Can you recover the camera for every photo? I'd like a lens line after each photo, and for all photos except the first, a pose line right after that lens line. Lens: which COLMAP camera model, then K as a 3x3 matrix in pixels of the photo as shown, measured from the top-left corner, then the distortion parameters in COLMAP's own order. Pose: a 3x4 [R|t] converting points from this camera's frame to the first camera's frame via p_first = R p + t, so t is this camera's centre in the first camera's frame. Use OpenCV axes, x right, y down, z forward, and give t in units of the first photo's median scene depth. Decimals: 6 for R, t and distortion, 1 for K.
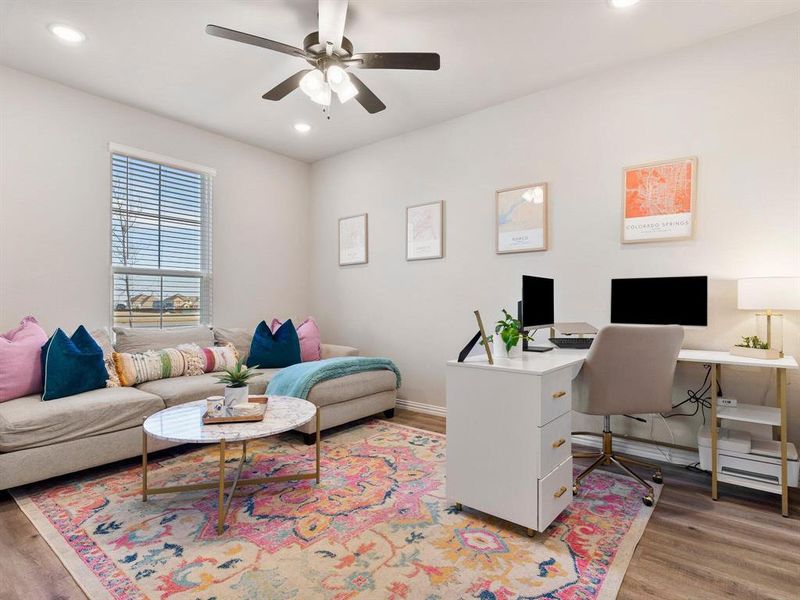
lens RADIAL K [[430.5, 0, 400.1], [0, 430.5, 300.9], [0, 0, 1]] dist [0.008822, -0.002415]
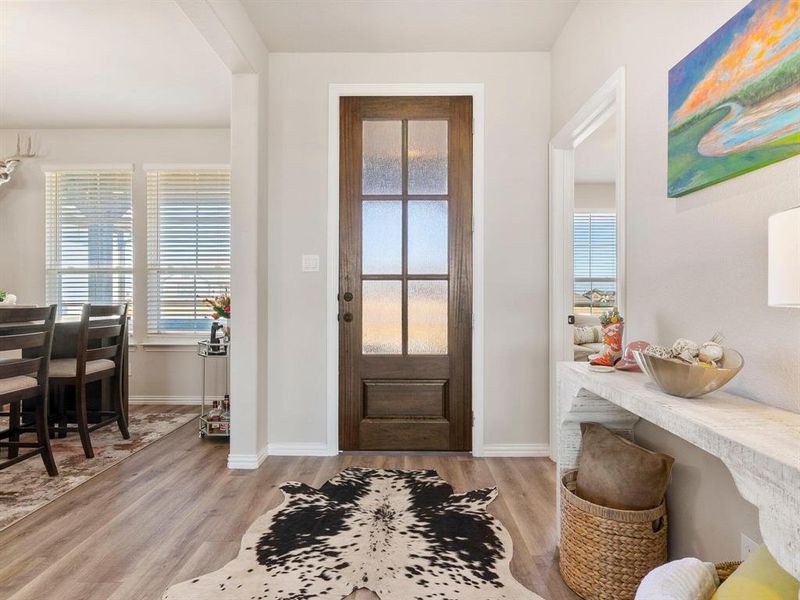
lens RADIAL K [[430.5, 0, 400.0], [0, 430.5, 298.1], [0, 0, 1]] dist [0.008822, -0.002415]
pose [[0.621192, -0.000870, -0.783658, 0.259044], [0.005854, 0.999977, 0.003531, -0.008848], [0.783636, -0.006781, 0.621183, -0.545329]]
